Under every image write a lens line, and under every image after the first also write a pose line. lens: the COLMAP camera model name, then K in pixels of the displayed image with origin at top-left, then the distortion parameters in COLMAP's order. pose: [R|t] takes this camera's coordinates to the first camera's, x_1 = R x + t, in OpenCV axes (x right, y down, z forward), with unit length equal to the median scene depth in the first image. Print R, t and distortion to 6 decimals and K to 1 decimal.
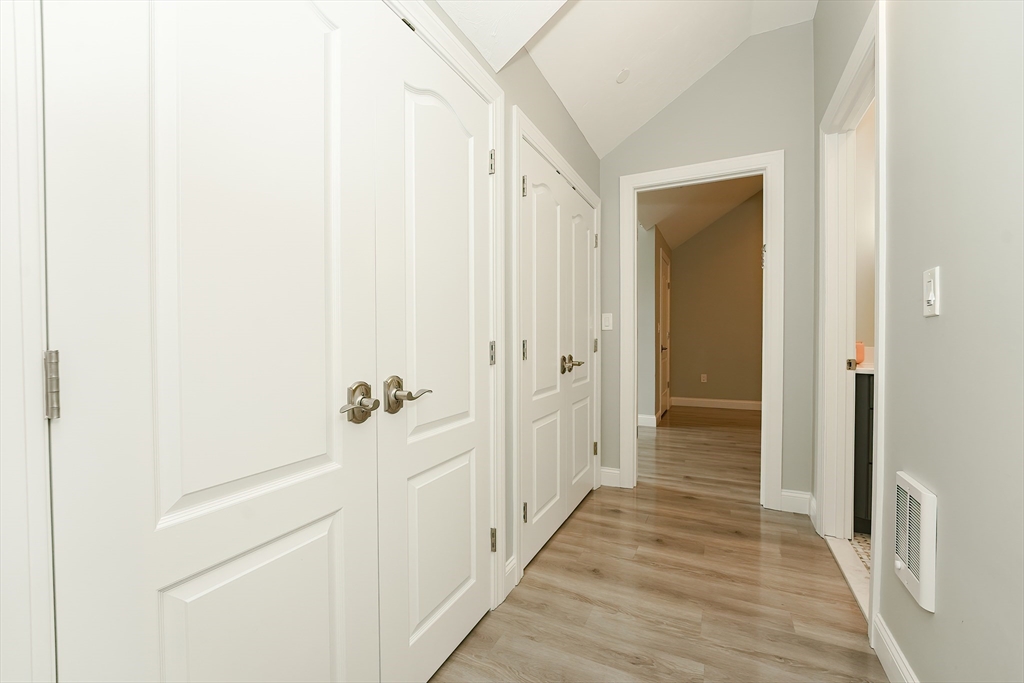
lens RADIAL K [[416.2, 0, 512.1], [0, 416.2, 340.5], [0, 0, 1]] dist [-0.020187, 0.000759]
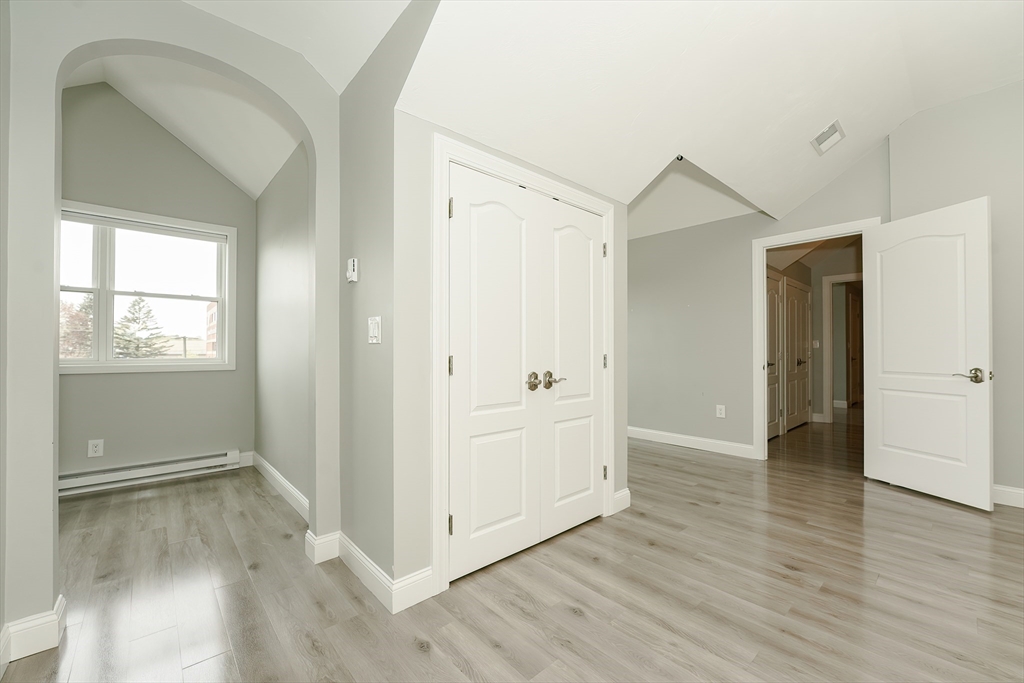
lens RADIAL K [[416.2, 0, 509.2], [0, 416.2, 345.2], [0, 0, 1]] dist [-0.020187, 0.000759]
pose [[0.925800, 0.003300, -0.378000, 0.325979], [-0.007622, 0.999922, -0.009938, -0.020988], [0.377938, 0.012081, 0.925752, -1.016037]]
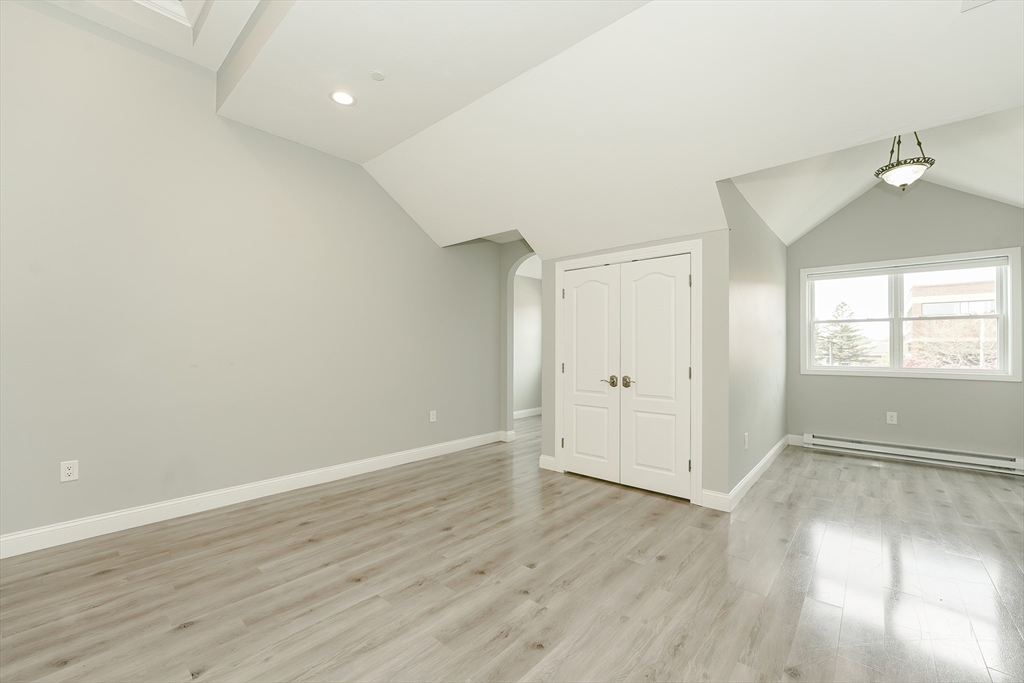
lens RADIAL K [[416.2, 0, 509.7], [0, 416.2, 344.1], [0, 0, 1]] dist [-0.020187, 0.000759]
pose [[-0.256932, -0.002940, -0.966425, 3.050149], [-0.009485, 0.999955, -0.000520, -0.148013], [0.966383, 0.009032, -0.256948, 0.936760]]
